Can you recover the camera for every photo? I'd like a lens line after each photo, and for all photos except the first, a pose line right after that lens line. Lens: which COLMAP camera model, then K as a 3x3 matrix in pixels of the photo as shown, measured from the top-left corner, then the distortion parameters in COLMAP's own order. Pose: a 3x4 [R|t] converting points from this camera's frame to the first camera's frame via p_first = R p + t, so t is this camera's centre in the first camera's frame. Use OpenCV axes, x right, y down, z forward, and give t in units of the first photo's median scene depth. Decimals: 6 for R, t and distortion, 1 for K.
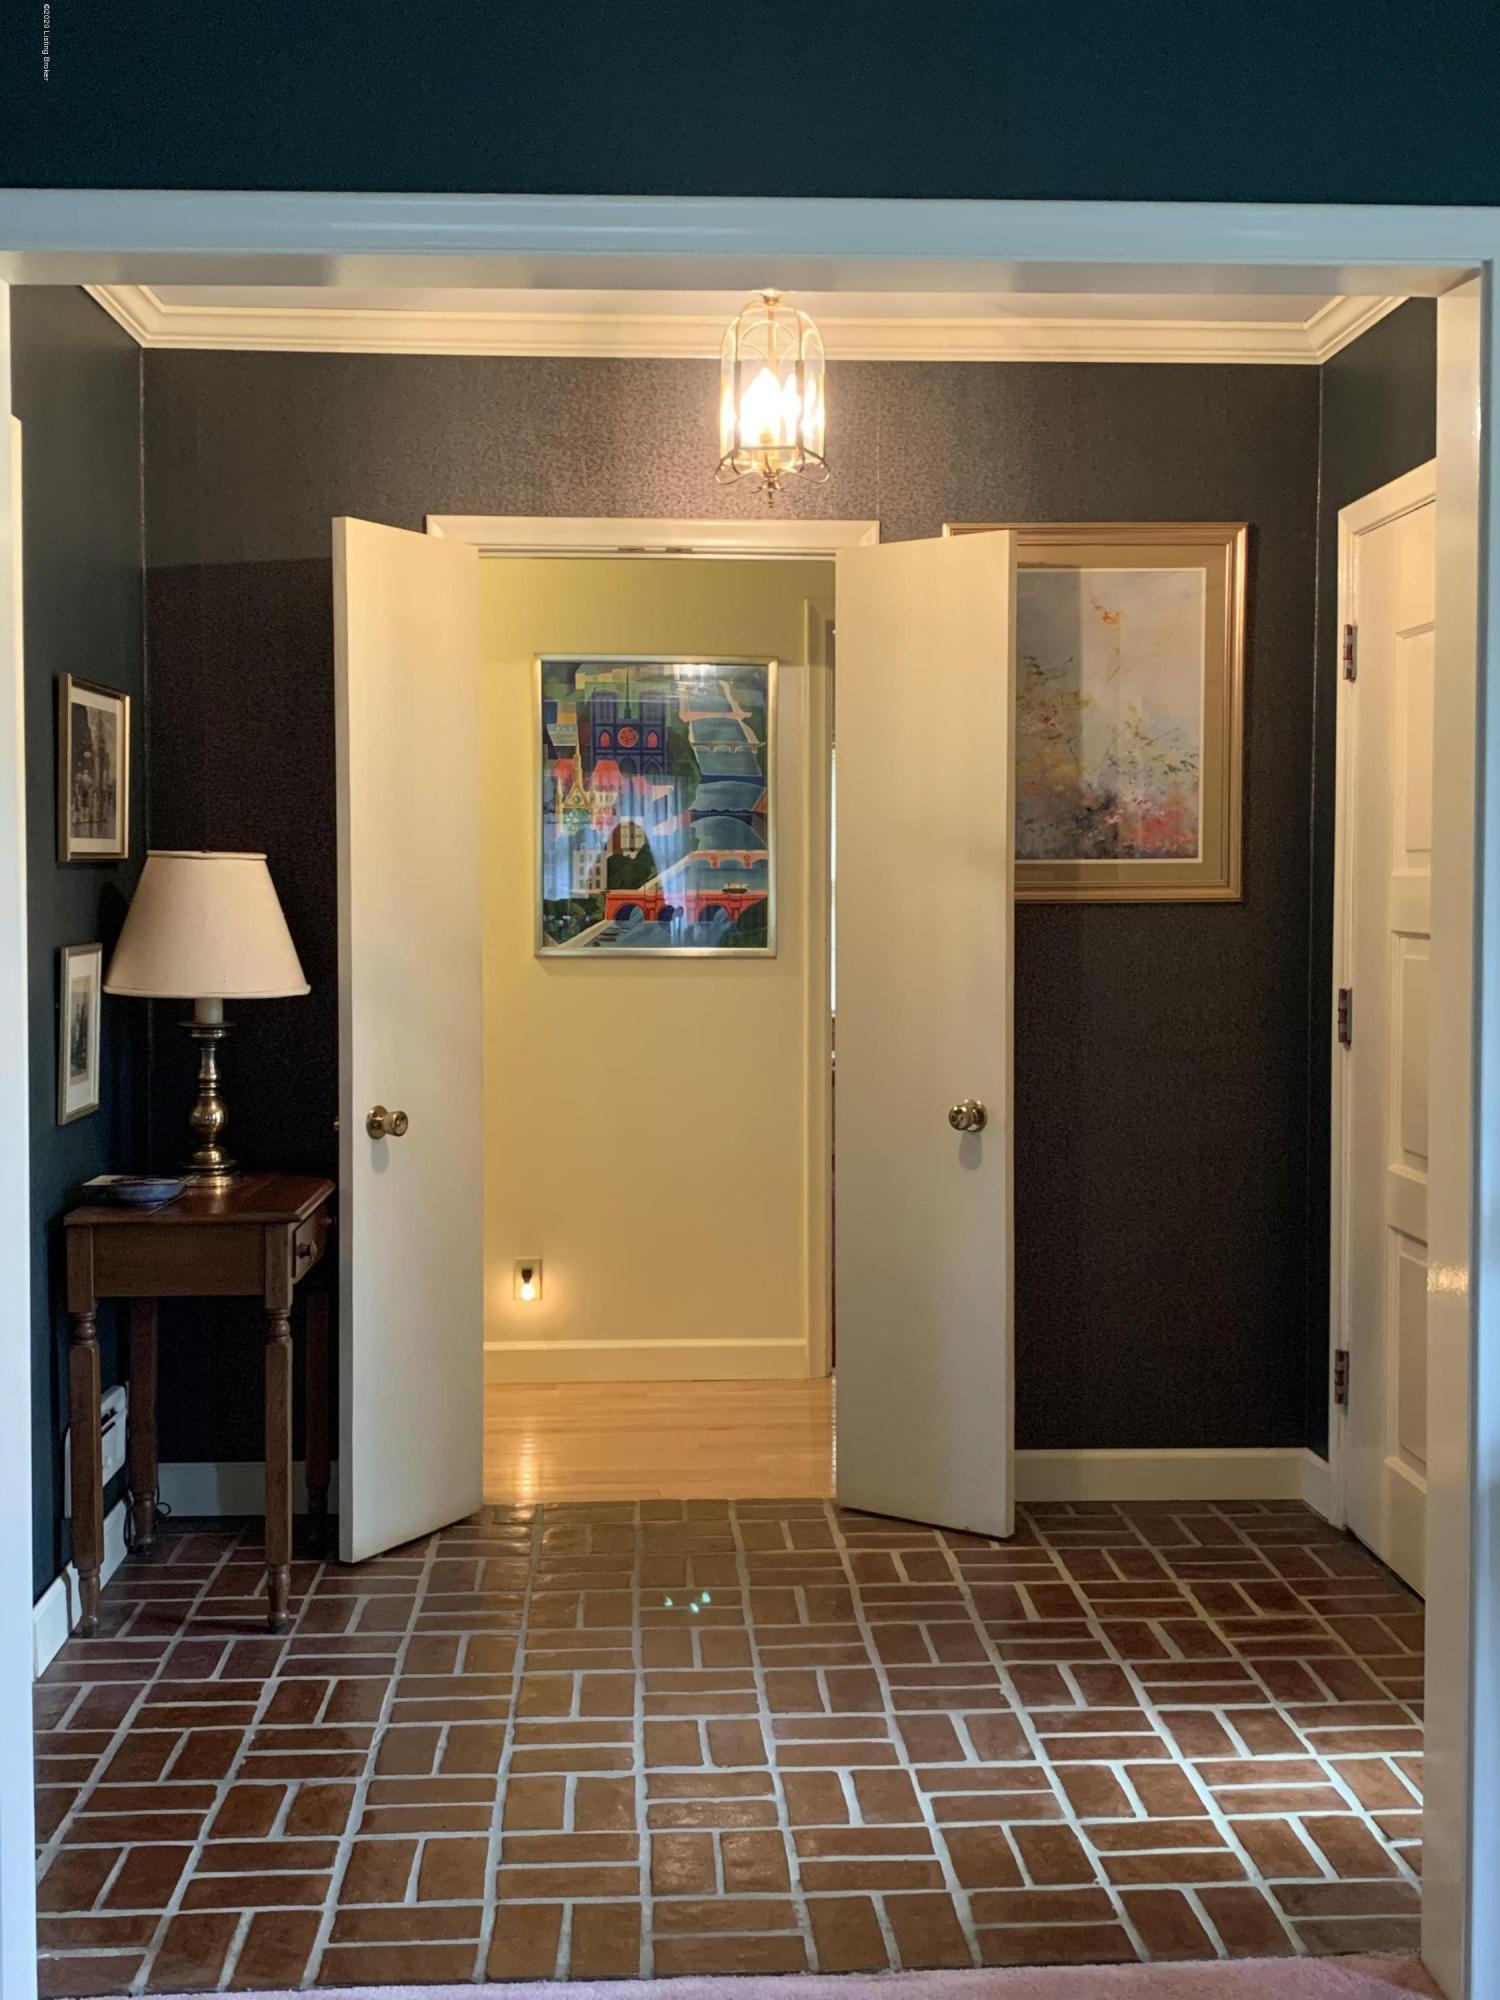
lens RADIAL K [[2162.6, 0, 750.0], [0, 2162.6, 998.5], [0, 0, 1]] dist [0.008403, 0.000000]
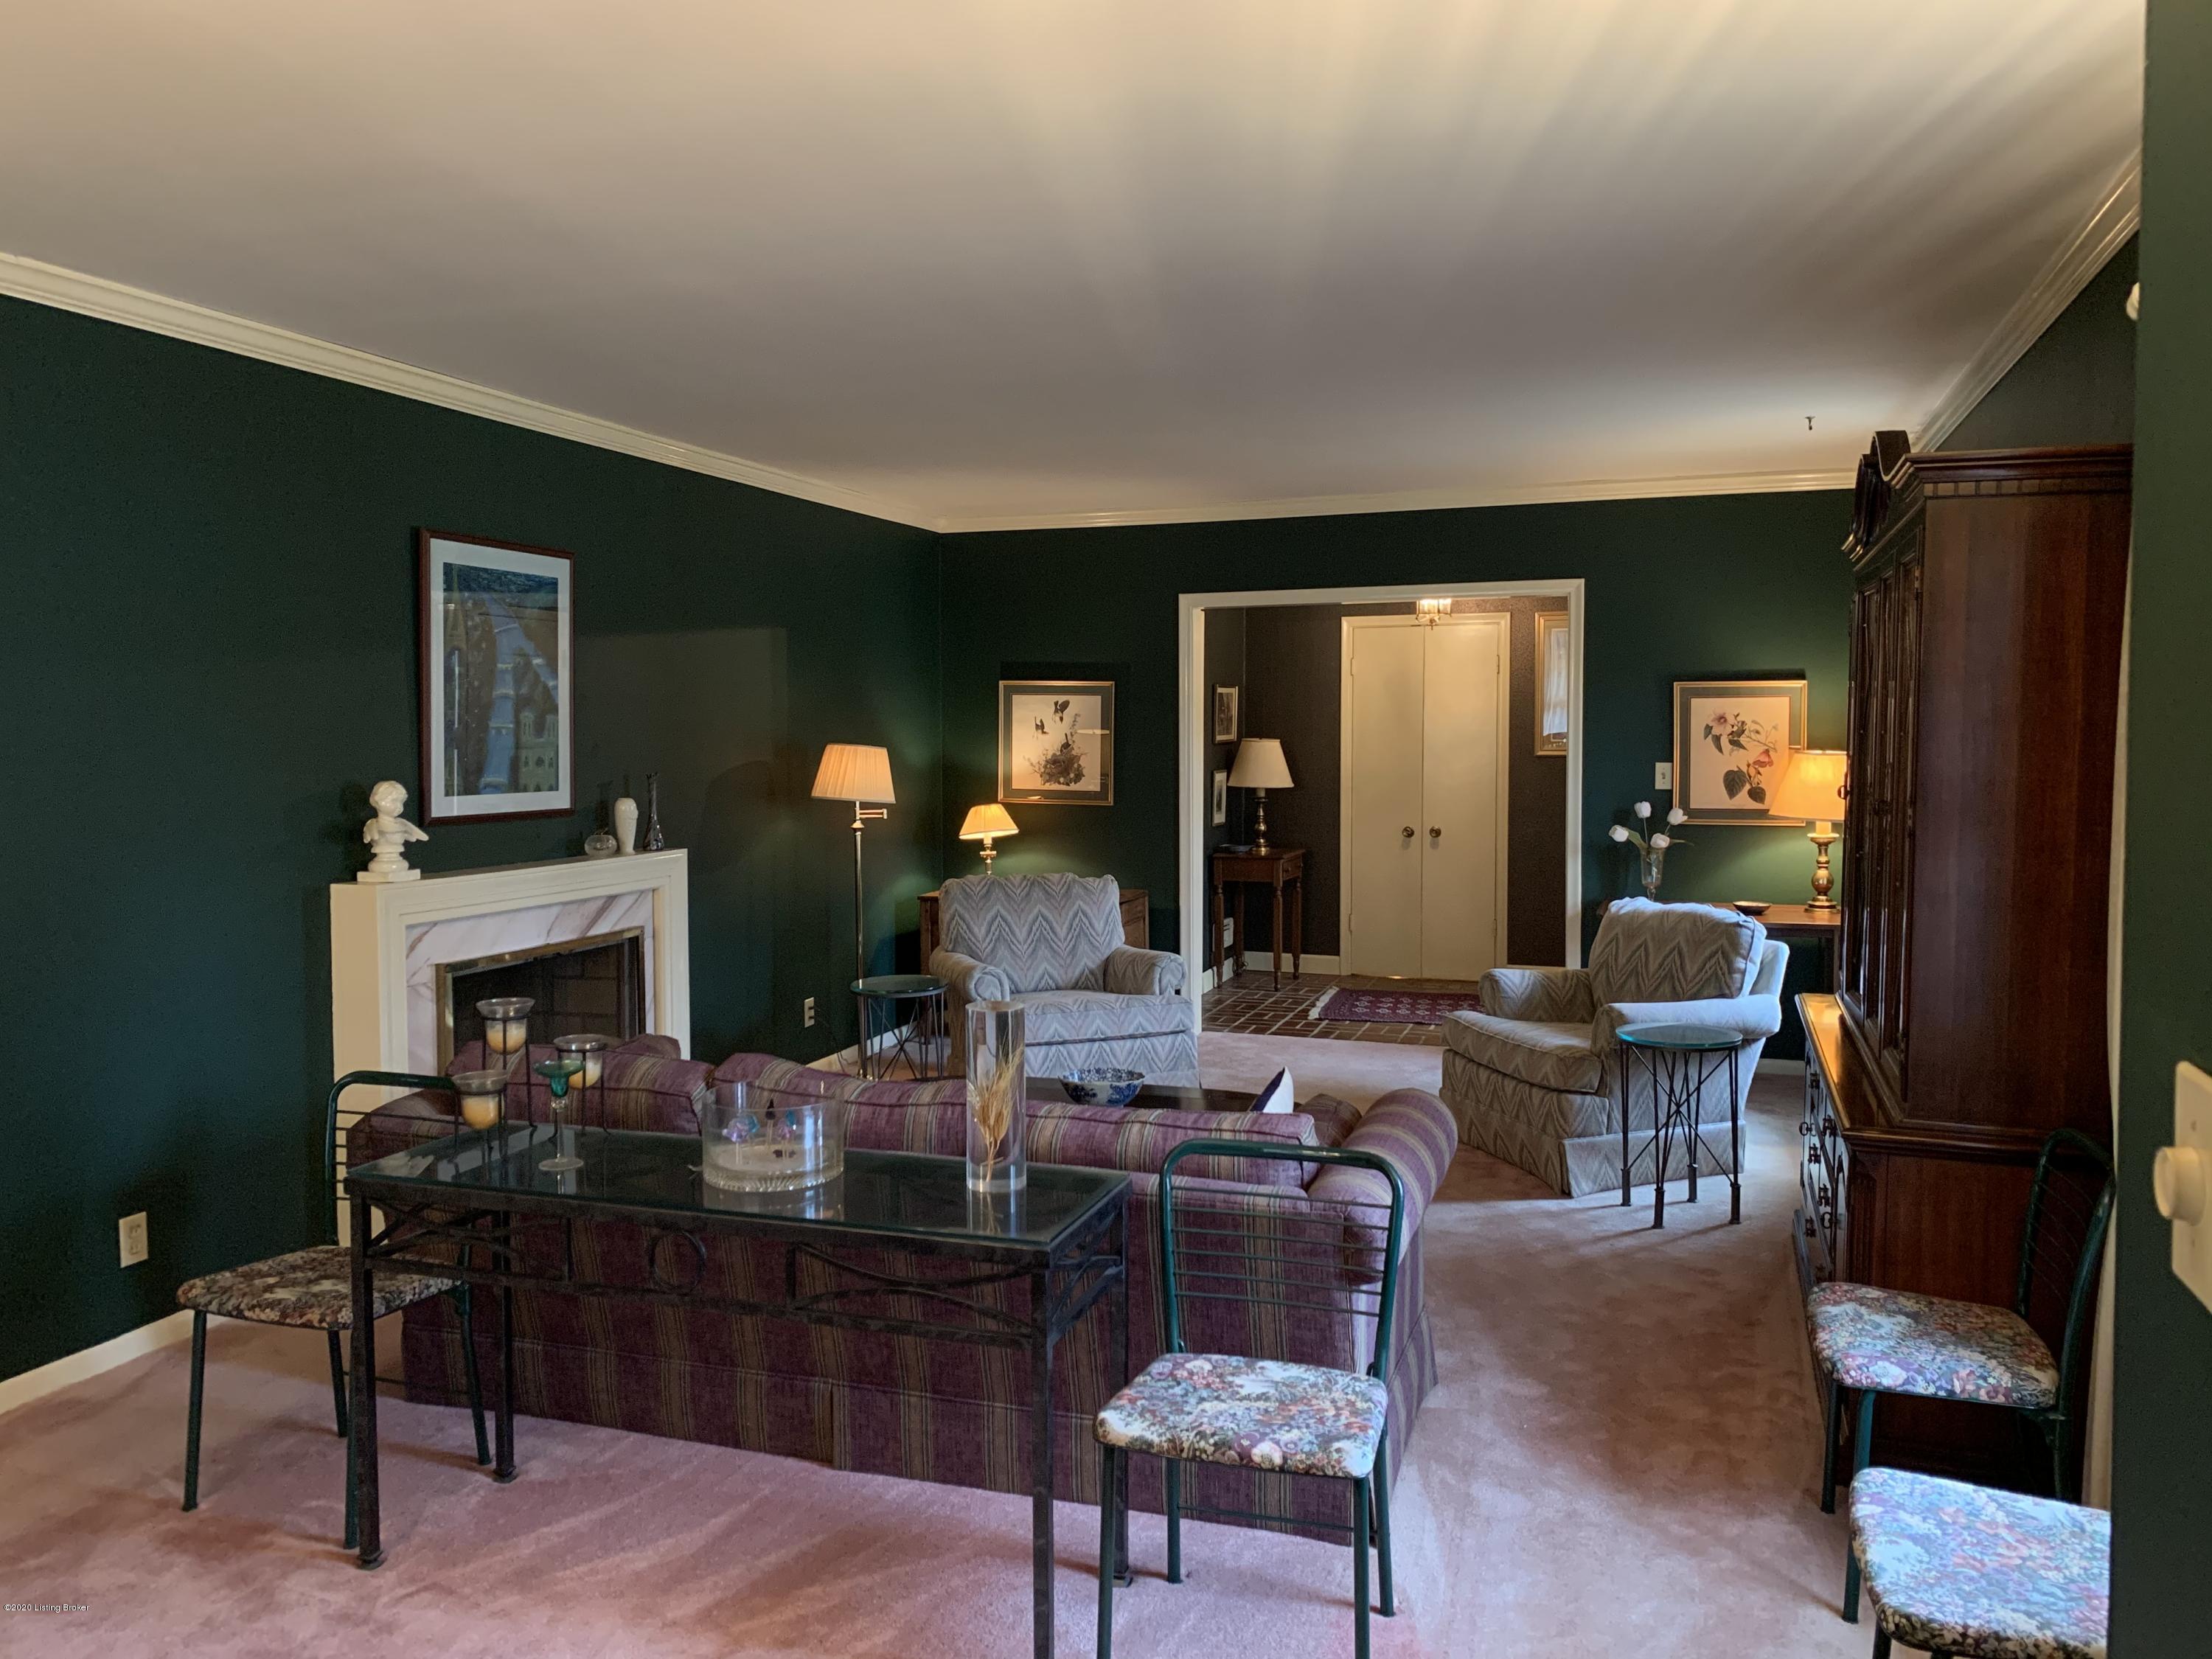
lens RADIAL K [[1725.5, 0, 1105.2], [0, 1725.5, 828.7], [0, 0, 1]] dist [0.009681, -0.016094]
pose [[0.927790, 0.017290, -0.372703, 0.447887], [-0.014753, 0.999845, 0.009658, 0.036981], [0.372812, -0.003462, 0.927900, -1.317474]]
